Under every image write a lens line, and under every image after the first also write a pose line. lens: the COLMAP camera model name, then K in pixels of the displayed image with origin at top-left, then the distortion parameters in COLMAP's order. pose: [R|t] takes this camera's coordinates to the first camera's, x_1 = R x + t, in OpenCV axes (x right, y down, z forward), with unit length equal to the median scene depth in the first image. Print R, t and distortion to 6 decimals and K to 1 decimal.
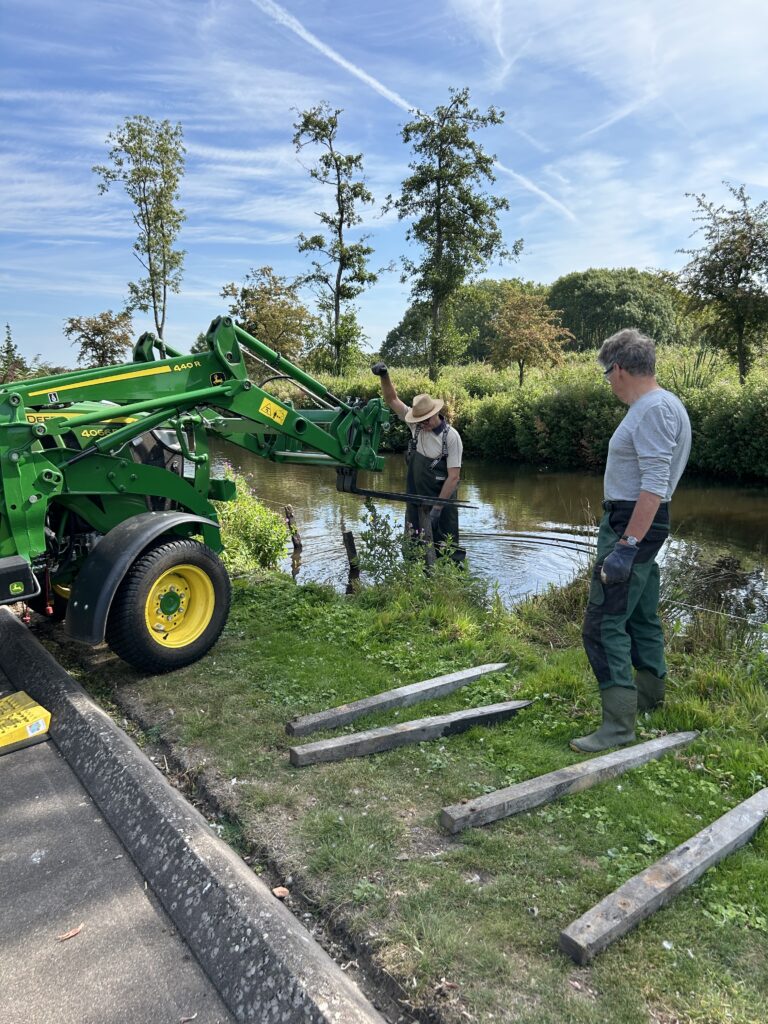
lens RADIAL K [[793.0, 0, 370.8], [0, 793.0, 507.2], [0, 0, 1]] dist [0.028435, -0.007259]
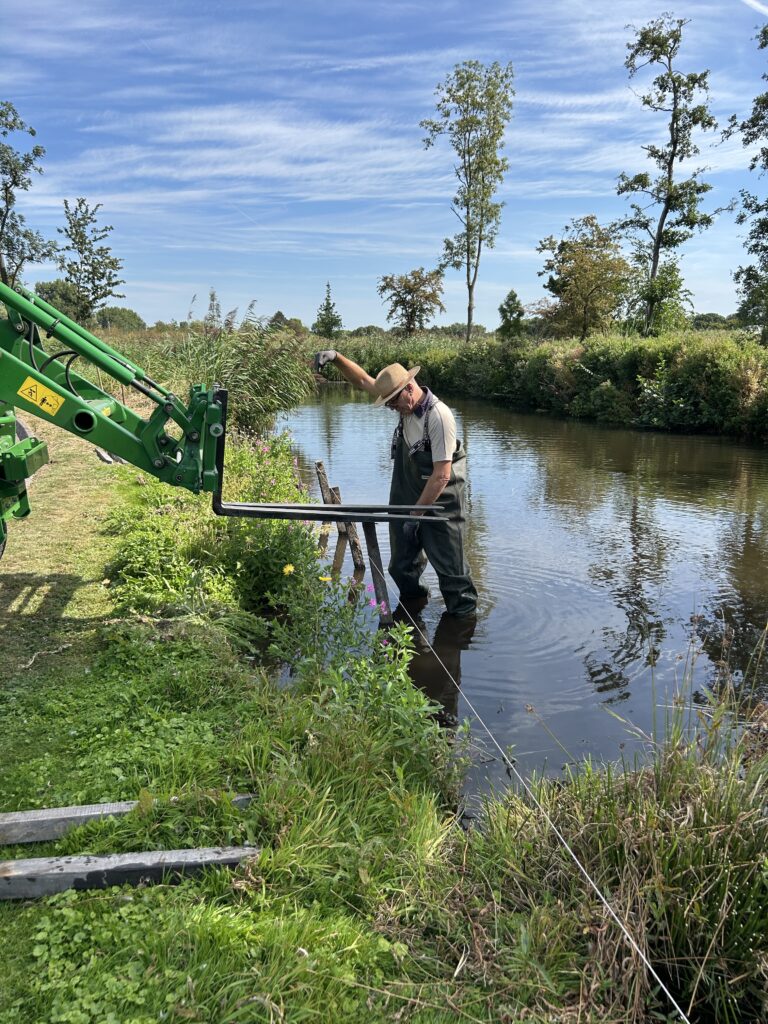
lens RADIAL K [[770.0, 0, 384.0], [0, 770.0, 512.0], [0, 0, 1]] dist [0.044381, -0.044209]
pose [[0.913656, 0.106135, -0.392389, 0.048235], [-0.083473, 0.993727, 0.074425, -0.013247], [0.397826, -0.035245, 0.916784, 0.095768]]
